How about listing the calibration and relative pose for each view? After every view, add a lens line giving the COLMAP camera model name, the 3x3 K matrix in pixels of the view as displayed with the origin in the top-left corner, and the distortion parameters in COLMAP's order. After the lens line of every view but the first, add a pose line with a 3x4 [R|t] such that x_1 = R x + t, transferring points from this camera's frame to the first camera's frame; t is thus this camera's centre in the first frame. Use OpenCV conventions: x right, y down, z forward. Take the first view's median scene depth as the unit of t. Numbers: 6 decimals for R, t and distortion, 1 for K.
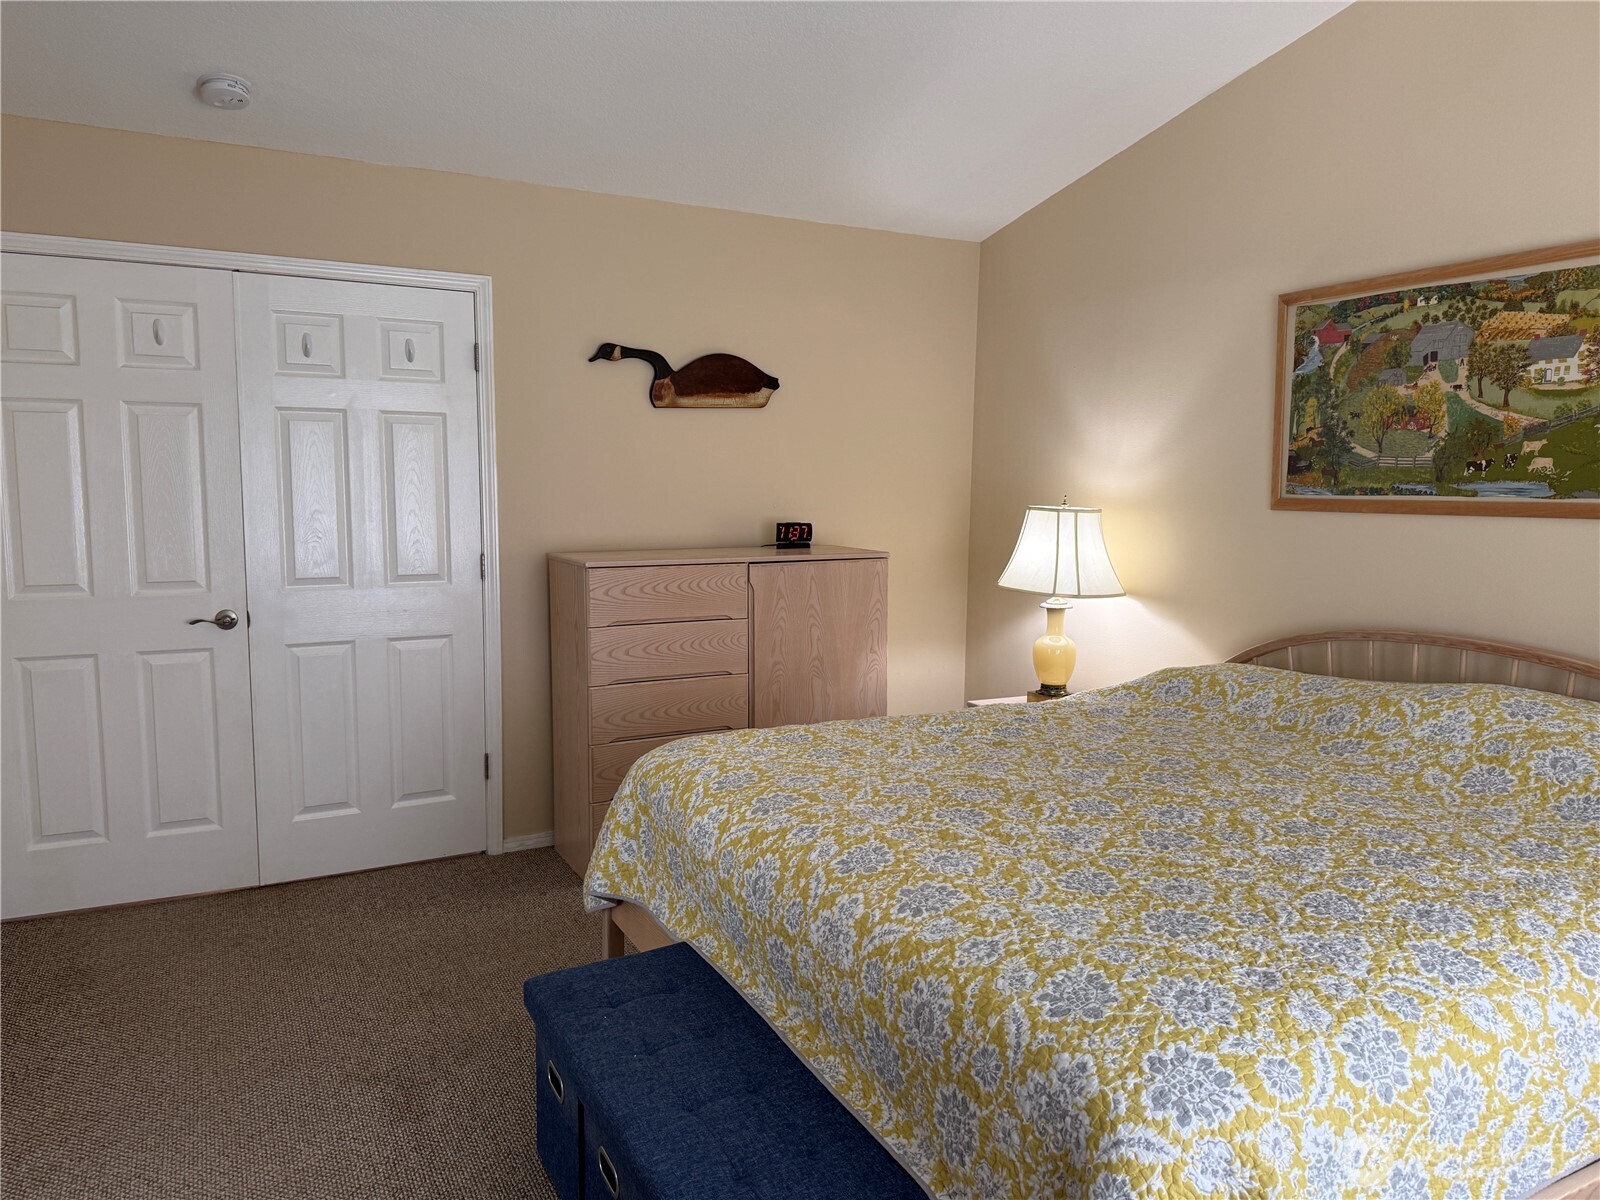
lens RADIAL K [[1117.3, 0, 809.1], [0, 1117.3, 595.9], [0, 0, 1]] dist [0.051118, -0.067233]
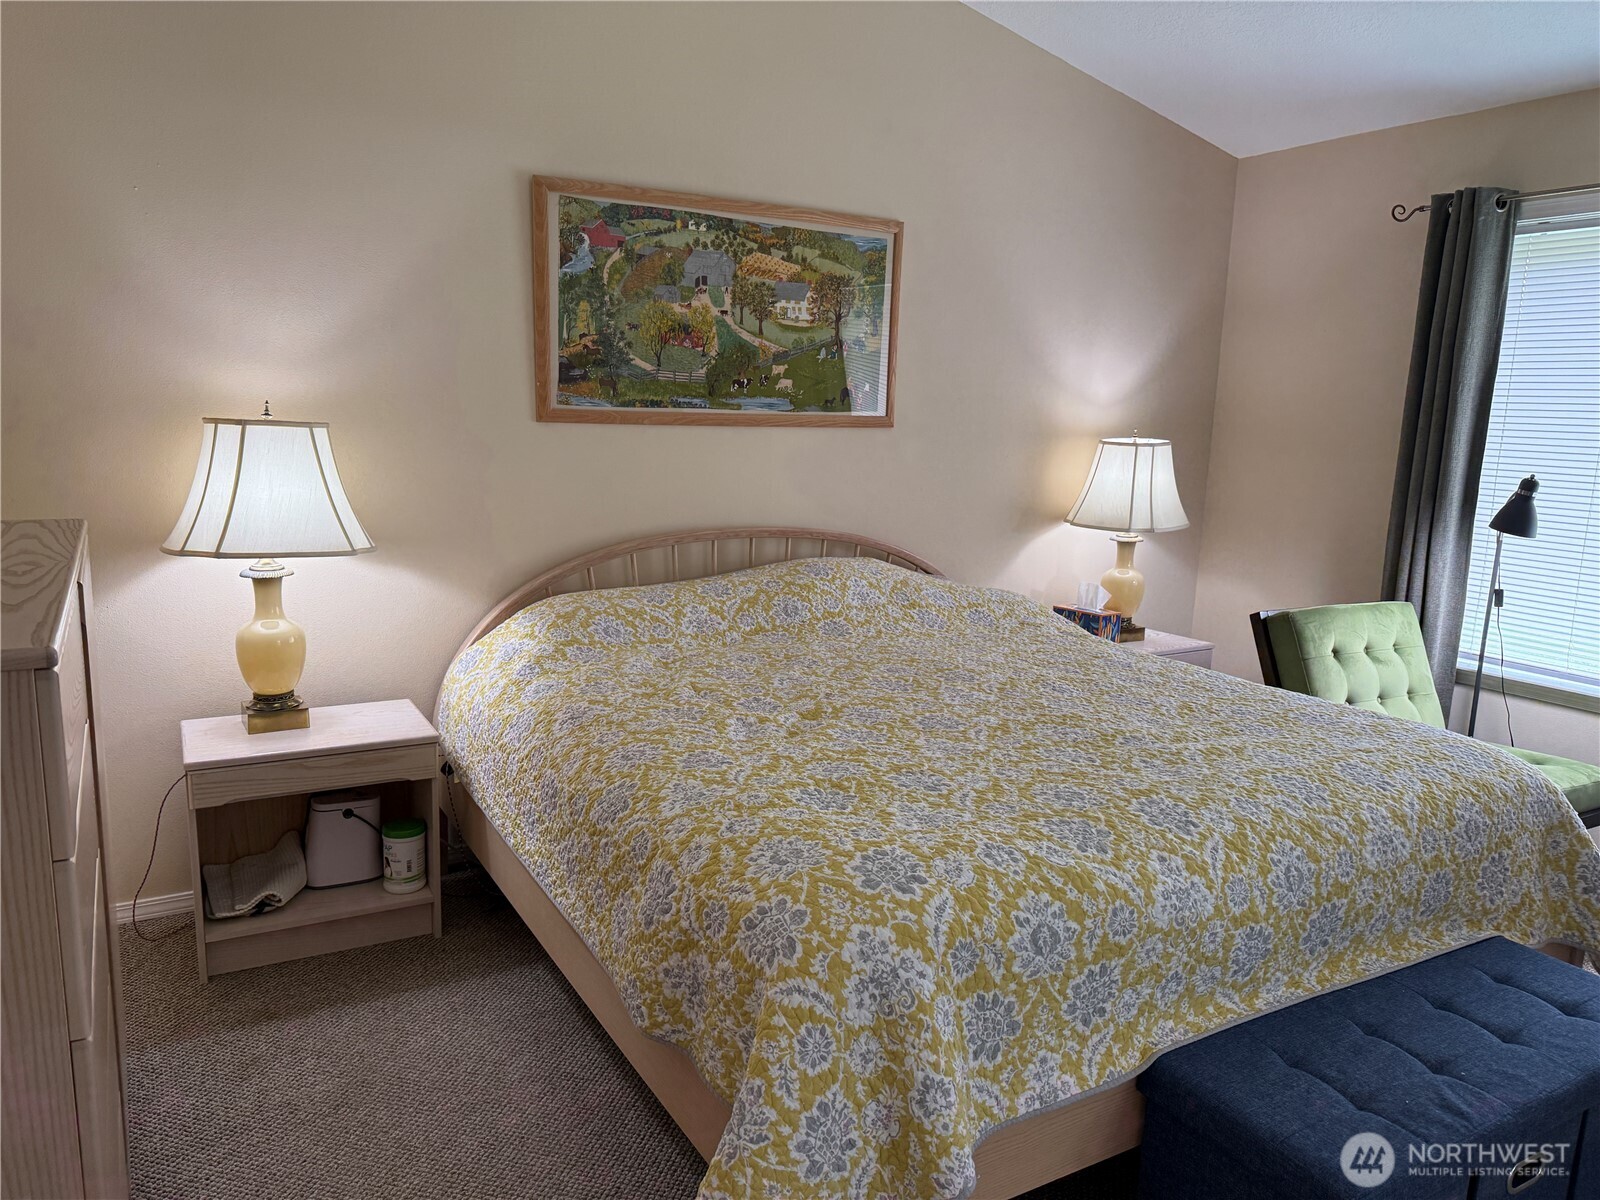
lens RADIAL K [[1117.3, 0, 746.4], [0, 1117.3, 637.7], [0, 0, 1]] dist [0.051118, -0.067233]
pose [[-0.038424, -0.207288, 0.977525, -0.600997], [0.074690, 0.974915, 0.209671, -0.098330], [-0.996466, 0.081068, -0.021978, 1.013173]]
